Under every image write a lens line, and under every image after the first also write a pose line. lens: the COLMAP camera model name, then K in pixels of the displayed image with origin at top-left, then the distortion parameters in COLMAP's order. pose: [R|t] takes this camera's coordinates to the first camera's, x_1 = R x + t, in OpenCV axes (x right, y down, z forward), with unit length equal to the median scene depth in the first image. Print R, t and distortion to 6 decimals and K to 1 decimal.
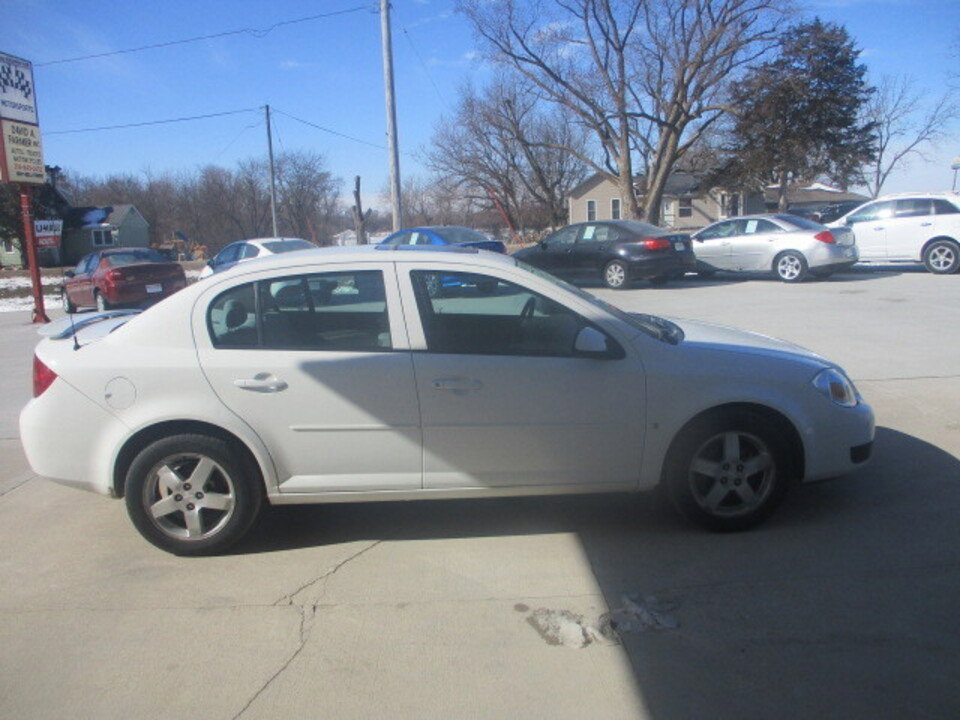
lens RADIAL K [[811.4, 0, 485.1], [0, 811.4, 358.6], [0, 0, 1]] dist [-0.039434, 0.012505]
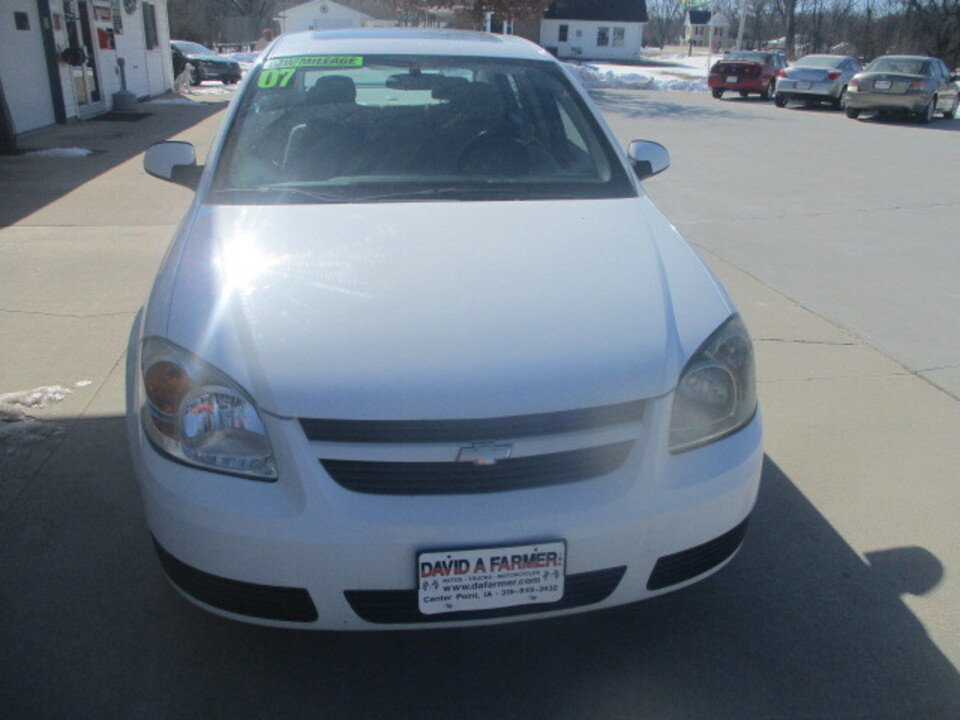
lens RADIAL K [[811.4, 0, 485.1], [0, 811.4, 358.6], [0, 0, 1]] dist [-0.039434, 0.012505]
pose [[0.112528, 0.413856, -0.903361, 0.215945], [-0.196258, 0.900482, 0.388090, -0.048241], [0.974074, 0.133621, 0.182552, 0.273402]]
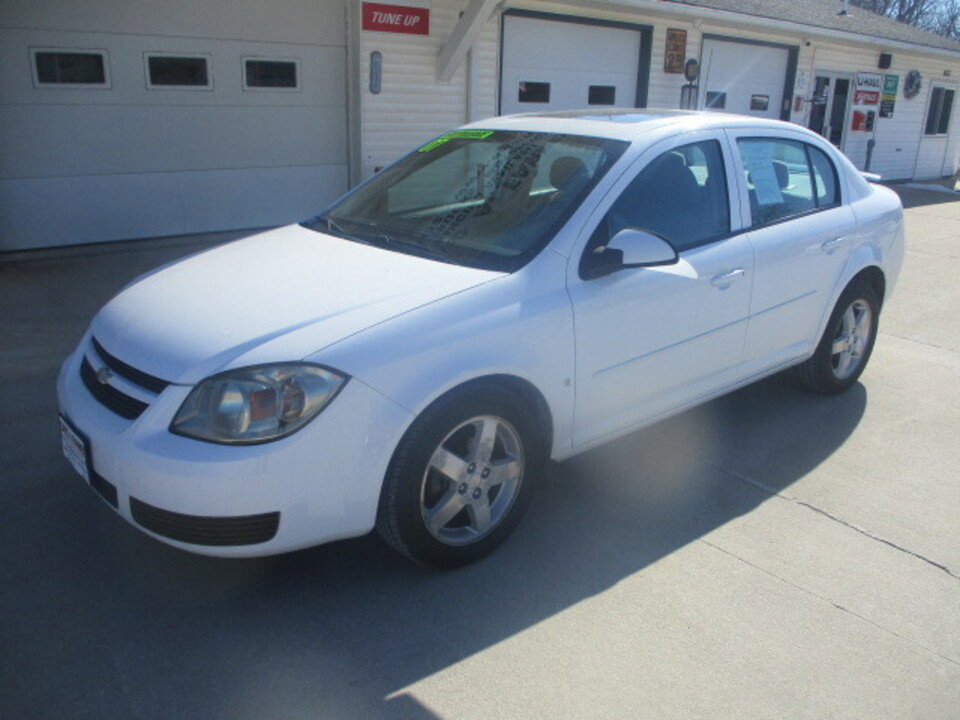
lens RADIAL K [[811.4, 0, 485.1], [0, 811.4, 358.6], [0, 0, 1]] dist [-0.039434, 0.012505]
pose [[-0.782786, 0.214842, -0.584029, 0.158572], [-0.099866, 0.882979, 0.458667, -0.080285], [0.614226, 0.417362, -0.669728, 0.447889]]
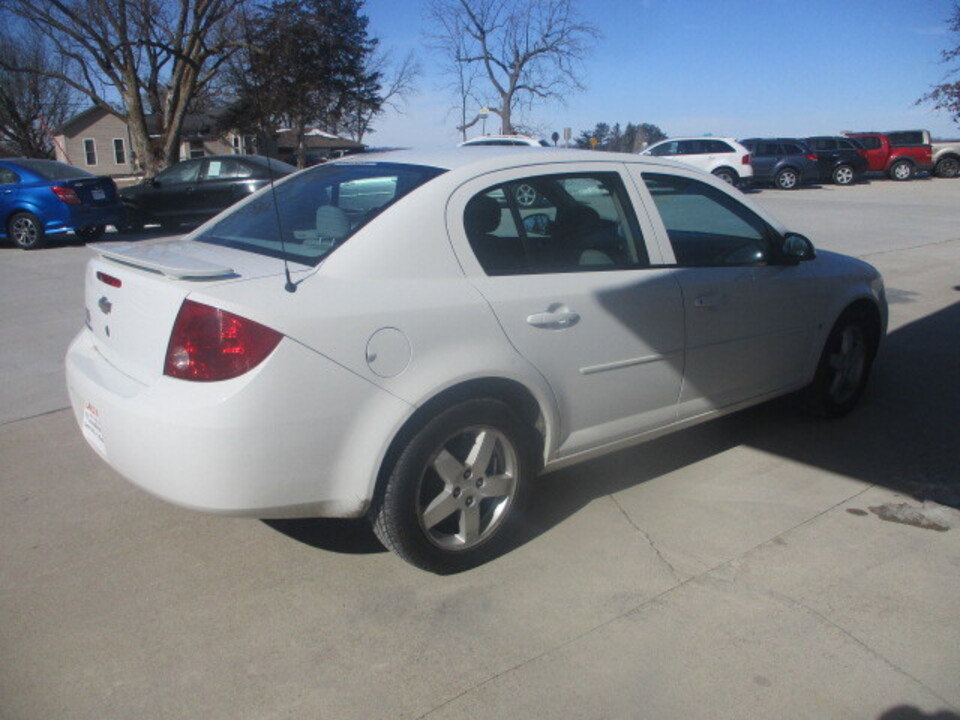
lens RADIAL K [[812.0, 0, 481.1], [0, 812.0, 360.0], [0, 0, 1]] dist [-0.042338, 0.014005]
pose [[0.804543, -0.118815, 0.581888, -0.181475], [0.081518, 0.992603, 0.089967, -0.000885], [-0.588273, -0.024948, 0.808277, 0.099286]]
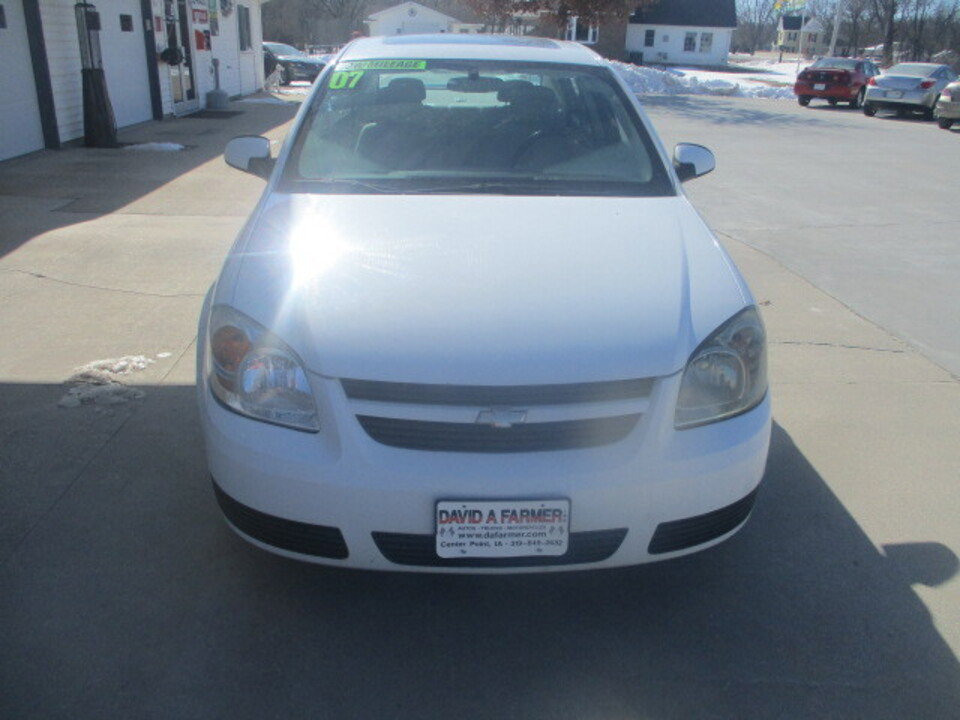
lens RADIAL K [[812.0, 0, 481.1], [0, 812.0, 360.0], [0, 0, 1]] dist [-0.042338, 0.014005]
pose [[0.007956, 0.414265, -0.910122, 0.229531], [-0.197632, 0.892849, 0.404675, -0.050750], [0.980244, 0.176649, 0.088976, 0.279383]]
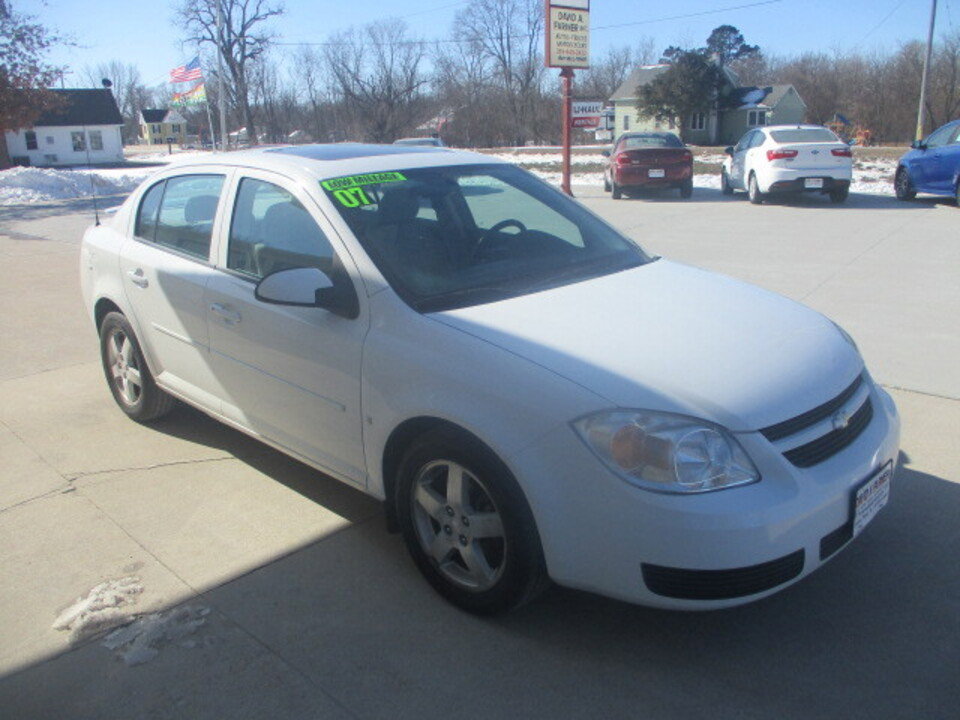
lens RADIAL K [[802.7, 0, 500.1], [0, 802.7, 360.8], [0, 0, 1]] dist [-0.032684, 0.006132]
pose [[0.689628, 0.226926, -0.687690, 0.183748], [-0.124363, 0.972637, 0.196241, -0.029321], [0.713405, -0.049810, 0.698979, 0.141605]]
